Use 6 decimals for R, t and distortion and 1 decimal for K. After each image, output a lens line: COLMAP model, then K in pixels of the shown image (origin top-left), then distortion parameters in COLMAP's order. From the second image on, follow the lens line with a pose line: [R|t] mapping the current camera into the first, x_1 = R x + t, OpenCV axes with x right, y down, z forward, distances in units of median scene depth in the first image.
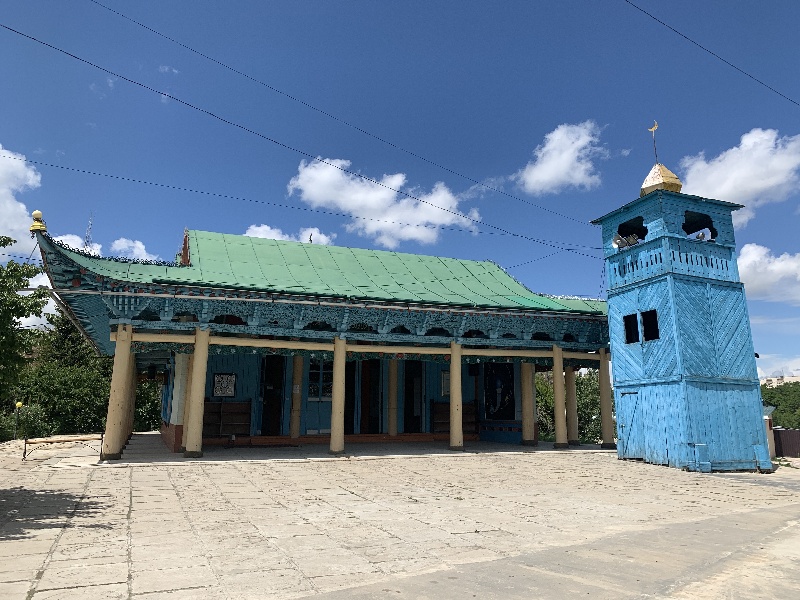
lens RADIAL K [[607.0, 0, 393.3], [0, 607.0, 296.4], [0, 0, 1]] dist [0.022324, -0.006317]
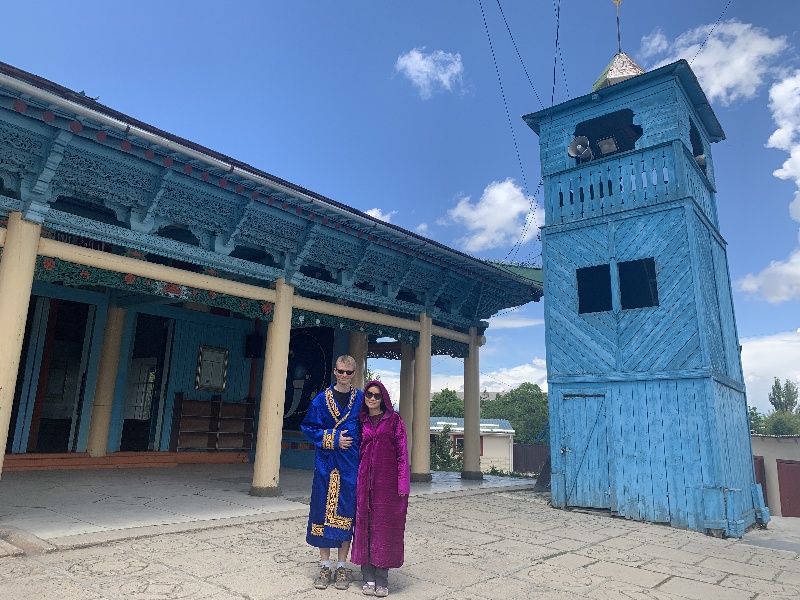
lens RADIAL K [[607.0, 0, 395.4], [0, 607.0, 300.6], [0, 0, 1]] dist [0.022324, -0.006317]
pose [[0.865479, 0.125535, 0.484962, -0.068738], [-0.124971, 0.991590, -0.033652, 0.108262], [-0.485108, -0.031481, 0.873888, 0.564511]]
